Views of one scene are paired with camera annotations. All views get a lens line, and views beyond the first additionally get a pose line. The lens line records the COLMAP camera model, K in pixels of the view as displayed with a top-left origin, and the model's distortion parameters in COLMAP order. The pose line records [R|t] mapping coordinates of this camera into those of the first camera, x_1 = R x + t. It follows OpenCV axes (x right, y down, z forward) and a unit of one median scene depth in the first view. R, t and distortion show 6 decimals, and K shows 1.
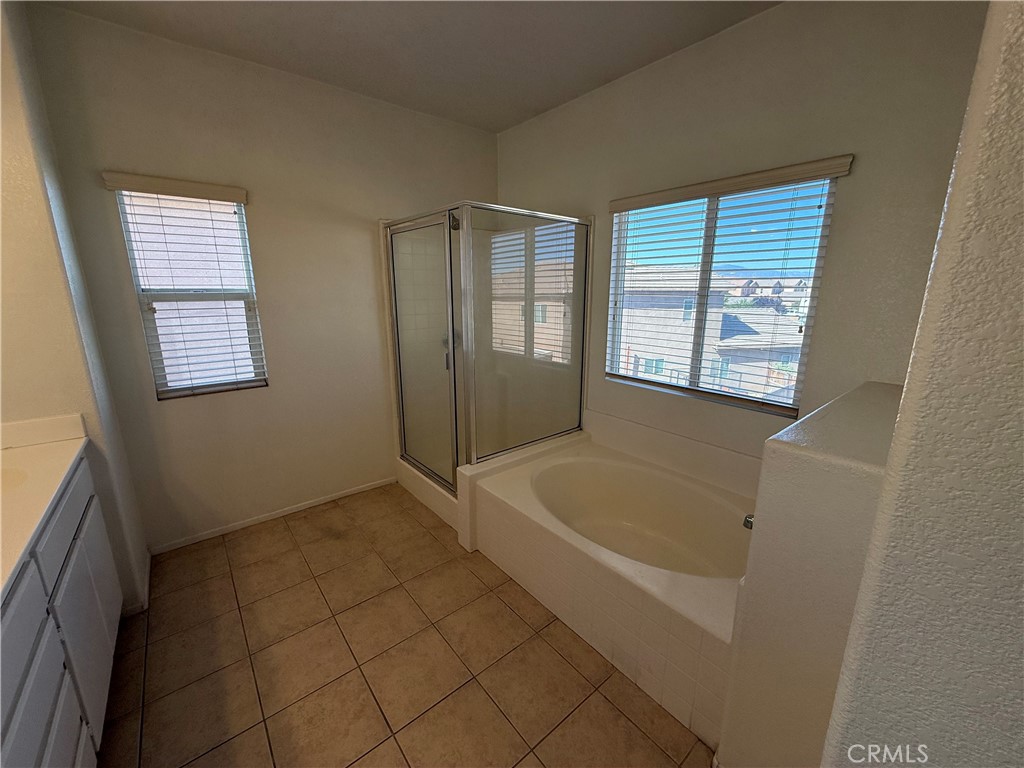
lens RADIAL K [[410.6, 0, 507.2], [0, 410.6, 384.0], [0, 0, 1]] dist [0.000192, 0.000096]
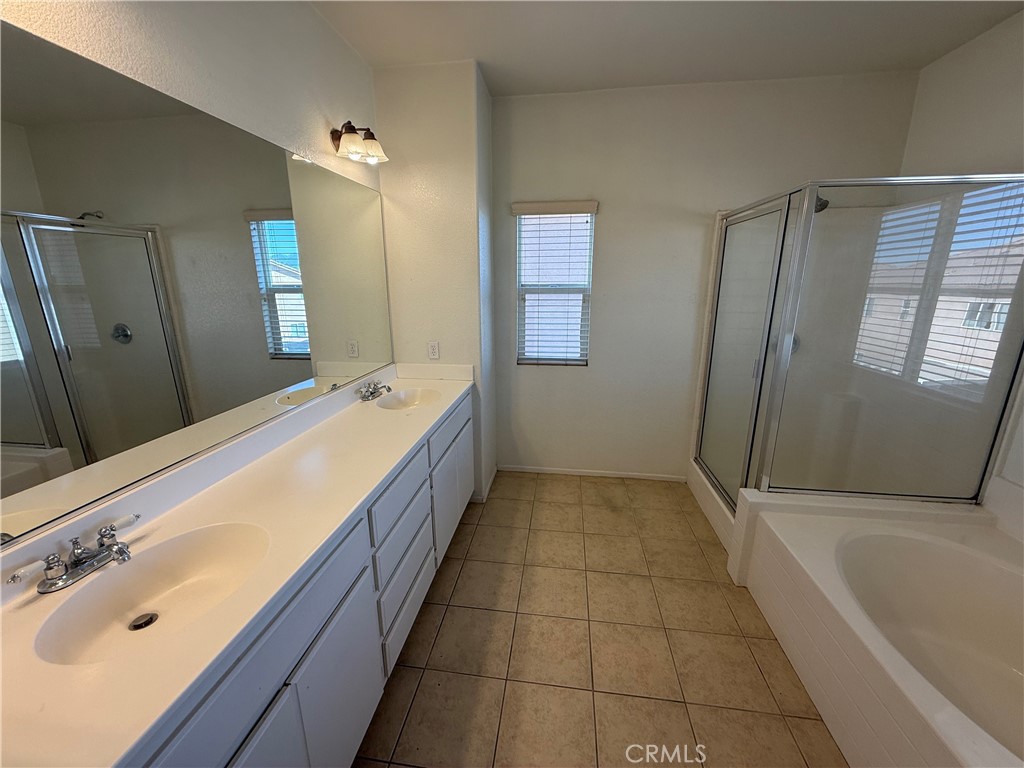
lens RADIAL K [[410.6, 0, 505.6], [0, 410.6, 381.7], [0, 0, 1]] dist [0.000192, 0.000096]
pose [[0.676534, 0.177165, -0.714783, 0.128820], [-0.161770, 0.982674, 0.090451, -0.021315], [0.718423, 0.054437, 0.693473, 0.005067]]
